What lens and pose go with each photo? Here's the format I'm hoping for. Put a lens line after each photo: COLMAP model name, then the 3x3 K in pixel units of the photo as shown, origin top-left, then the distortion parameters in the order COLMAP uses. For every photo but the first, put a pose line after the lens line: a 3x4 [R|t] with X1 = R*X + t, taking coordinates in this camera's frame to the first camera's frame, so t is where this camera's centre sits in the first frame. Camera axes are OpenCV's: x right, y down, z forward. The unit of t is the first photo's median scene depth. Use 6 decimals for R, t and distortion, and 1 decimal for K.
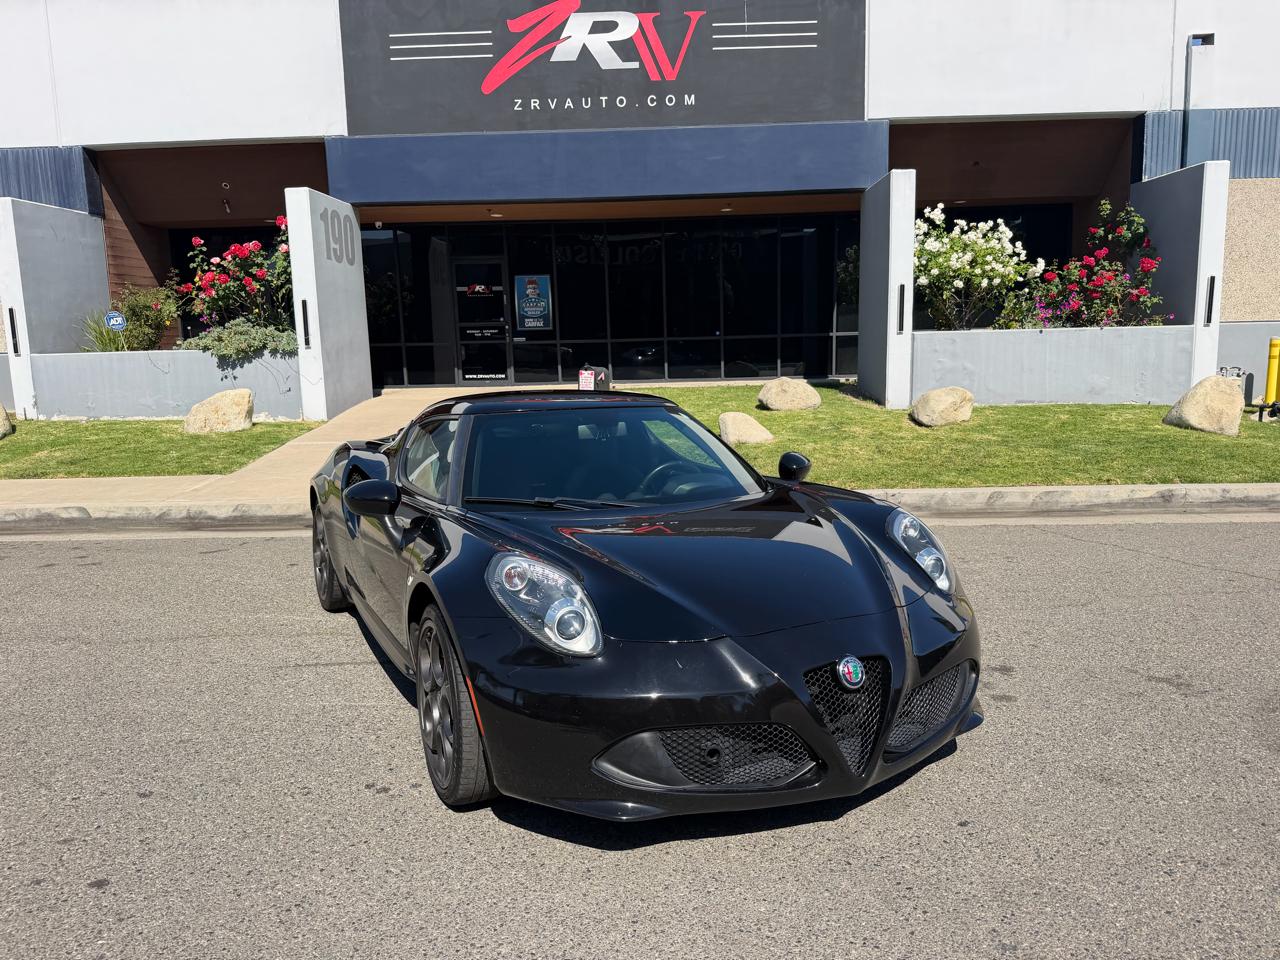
lens RADIAL K [[900.5, 0, 642.8], [0, 900.5, 478.0], [0, 0, 1]] dist [0.022083, -0.039166]
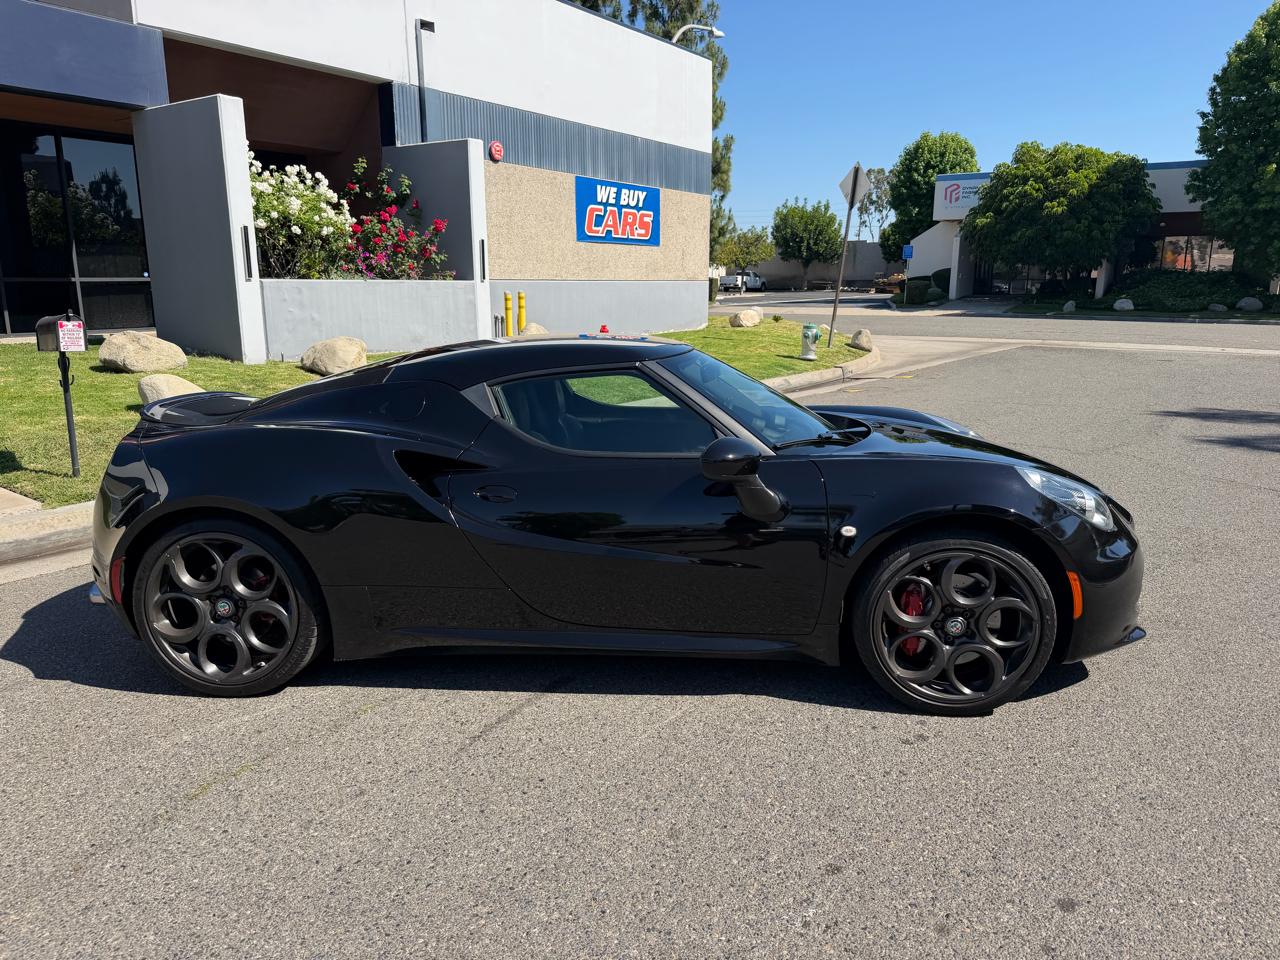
lens RADIAL K [[900.5, 0, 645.5], [0, 900.5, 494.2], [0, 0, 1]] dist [0.022083, -0.039166]
pose [[0.529950, -0.169923, 0.830830, -0.293978], [0.115764, 0.985044, 0.127623, -0.017942], [-0.840090, 0.028547, 0.541695, 0.172776]]
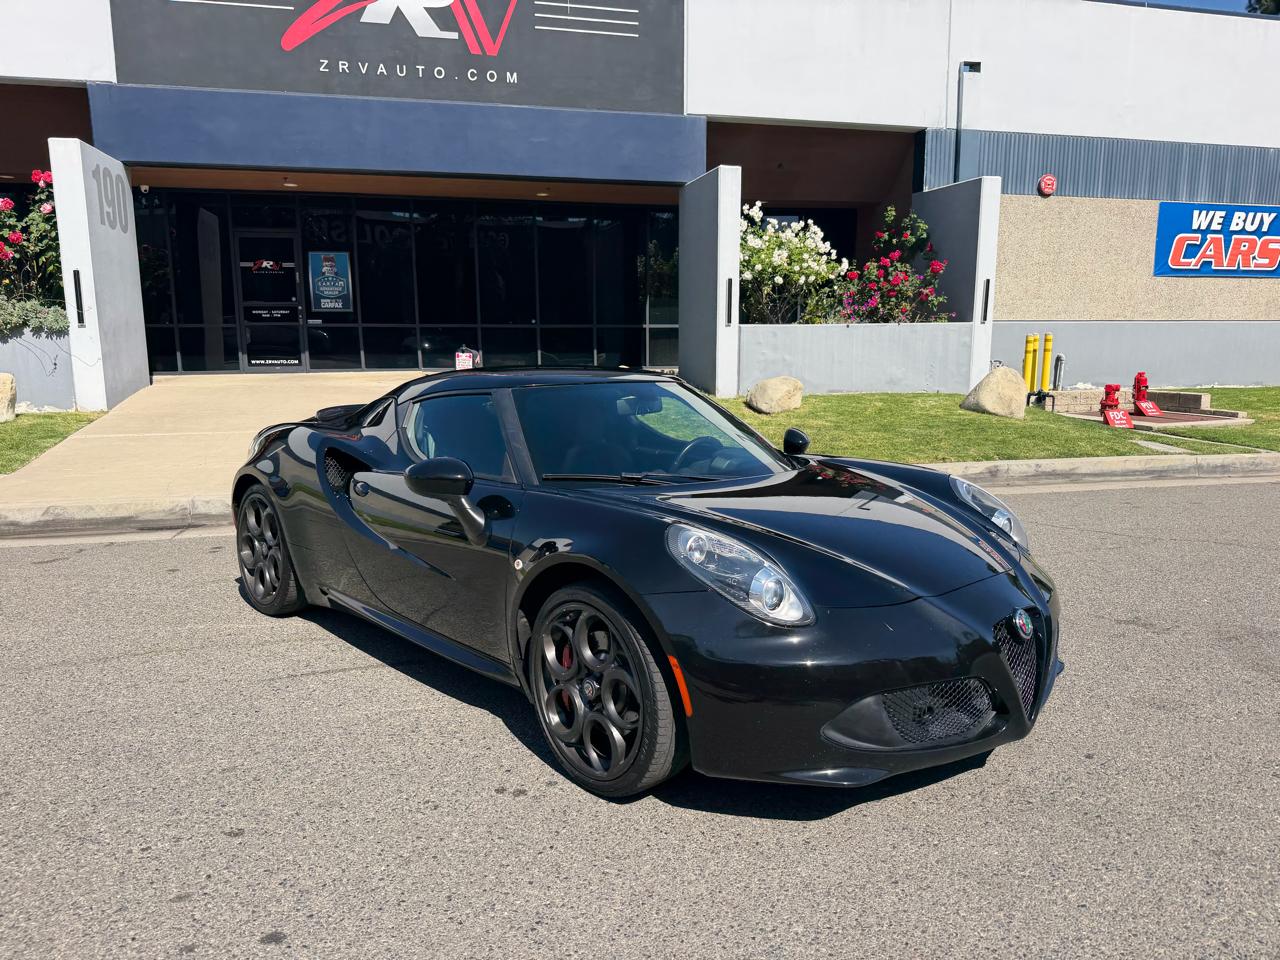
lens RADIAL K [[900.5, 0, 643.7], [0, 900.5, 493.5], [0, 0, 1]] dist [0.022083, -0.039166]
pose [[0.961165, -0.029116, 0.274436, -0.098921], [0.022746, 0.999394, 0.026364, 0.005164], [-0.275037, -0.019098, 0.961244, 0.022393]]
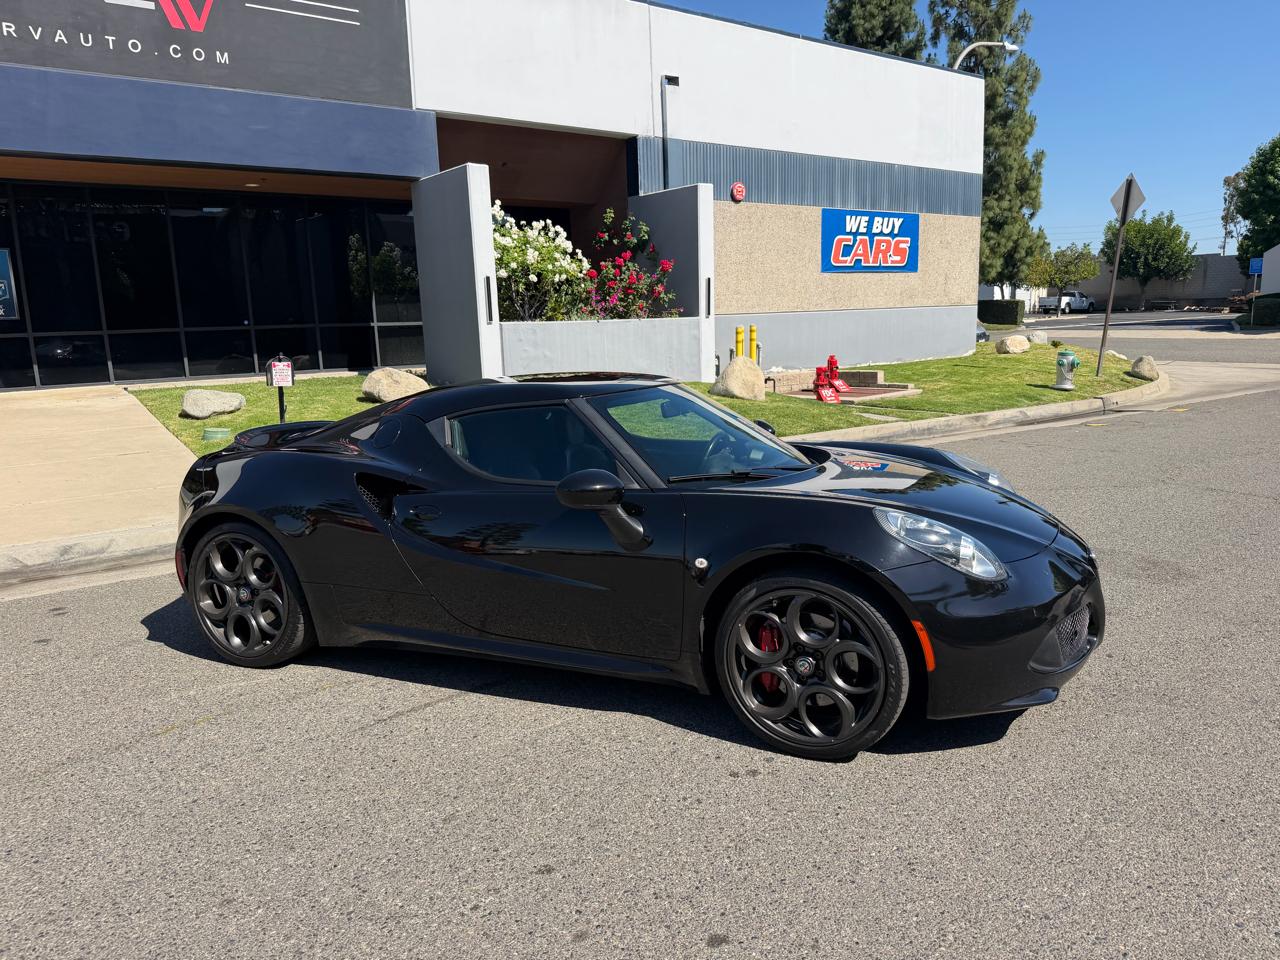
lens RADIAL K [[900.5, 0, 644.1], [0, 900.5, 488.8], [0, 0, 1]] dist [0.022083, -0.039166]
pose [[0.783300, -0.114638, 0.610982, -0.228944], [0.103946, 0.993165, 0.053084, -0.006496], [-0.612892, 0.021929, 0.789863, 0.070022]]
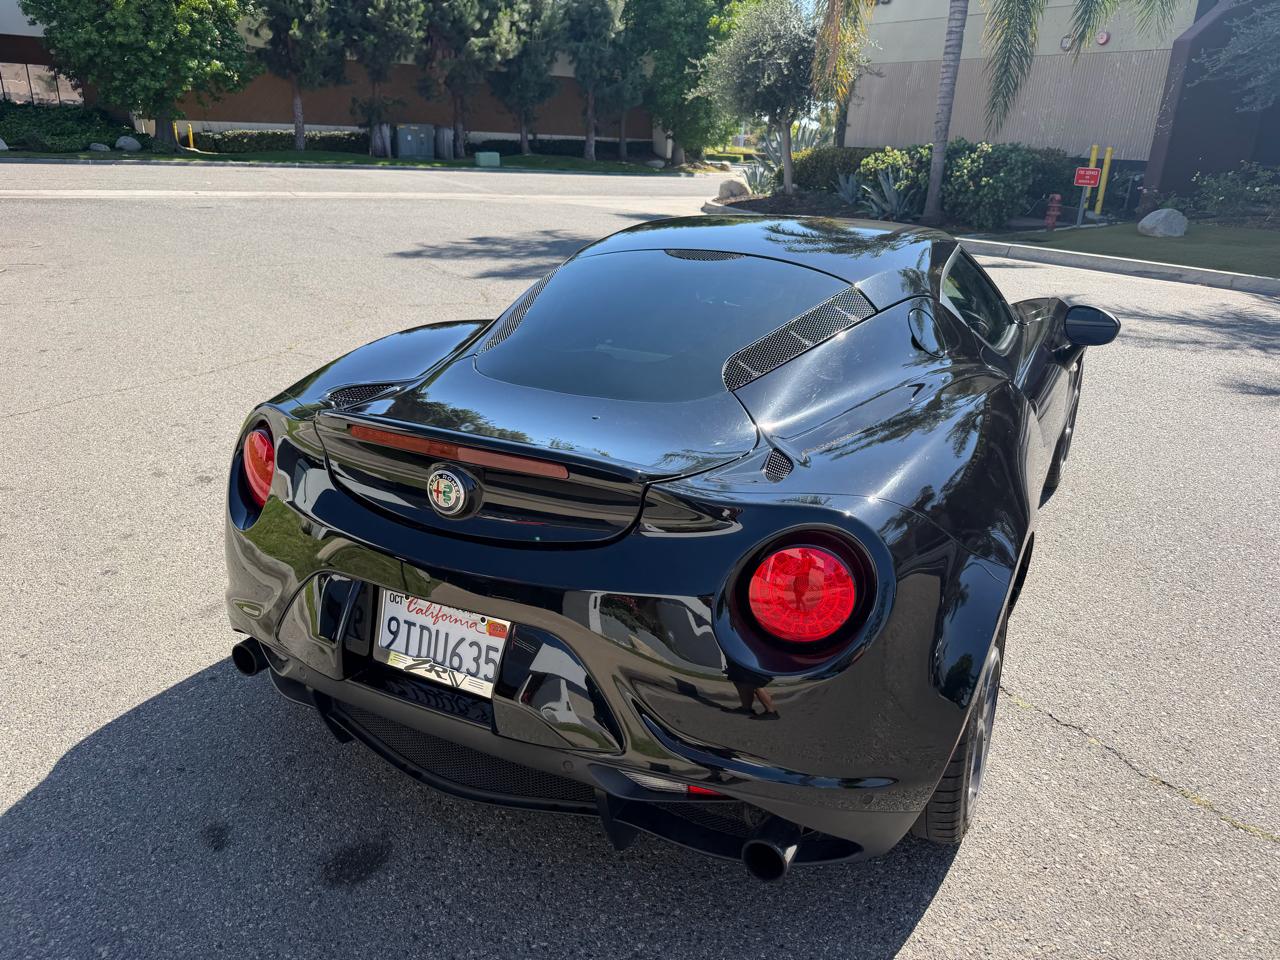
lens RADIAL K [[906.3, 0, 648.9], [0, 906.3, 490.3], [0, 0, 1]] dist [-0.001077, -0.008512]
pose [[-0.580010, -0.290881, 0.760905, -0.229131], [0.101051, 0.901167, 0.421528, -0.077574], [-0.808317, 0.321381, -0.493292, 0.538269]]
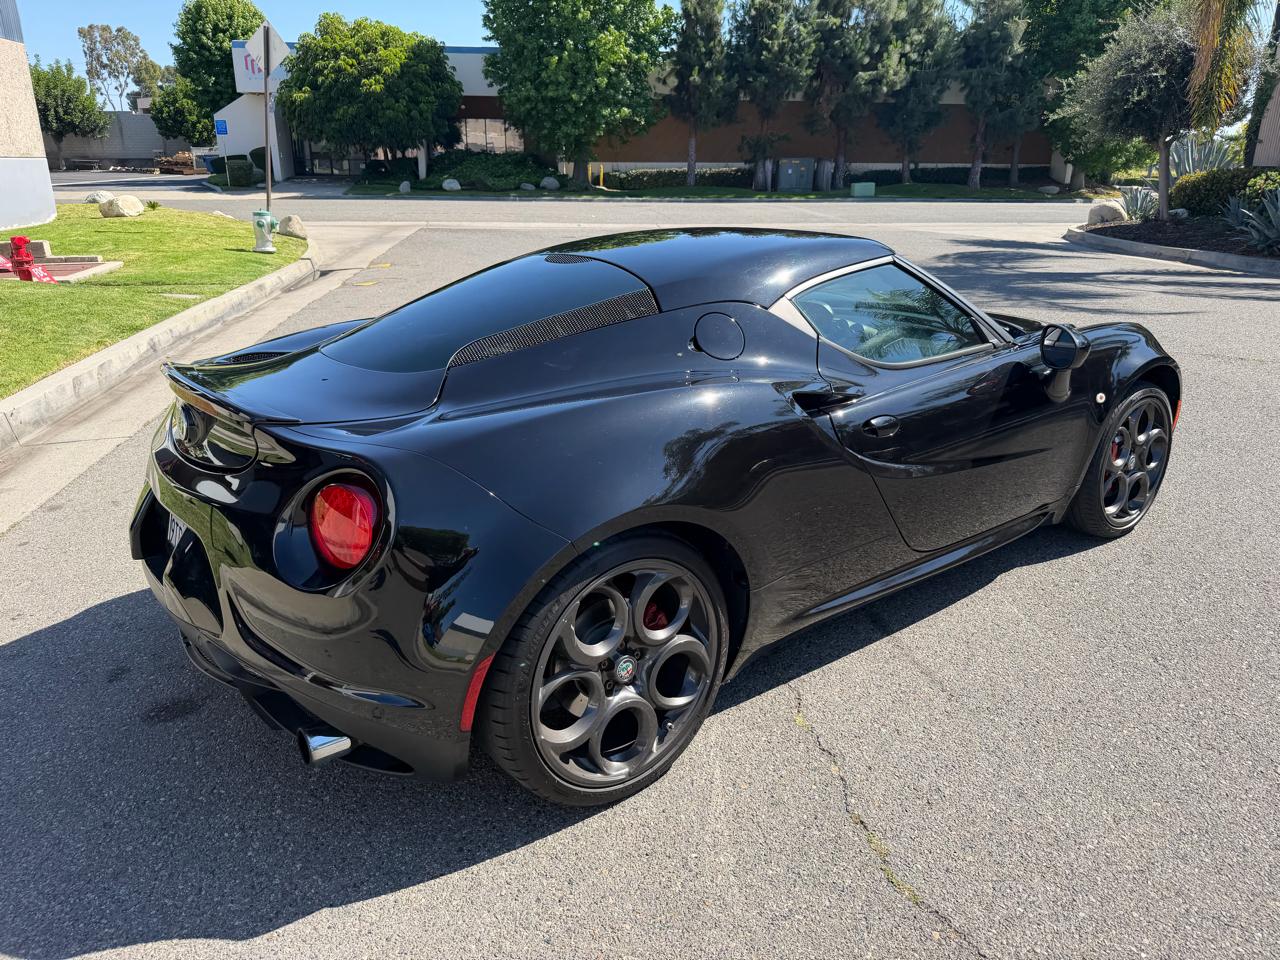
lens RADIAL K [[900.5, 0, 652.4], [0, 900.5, 481.5], [0, 0, 1]] dist [0.022083, -0.039166]
pose [[-0.199019, -0.303219, 0.931906, -0.299447], [0.147643, 0.930798, 0.334389, -0.057793], [-0.968810, 0.204139, -0.140479, 0.429318]]
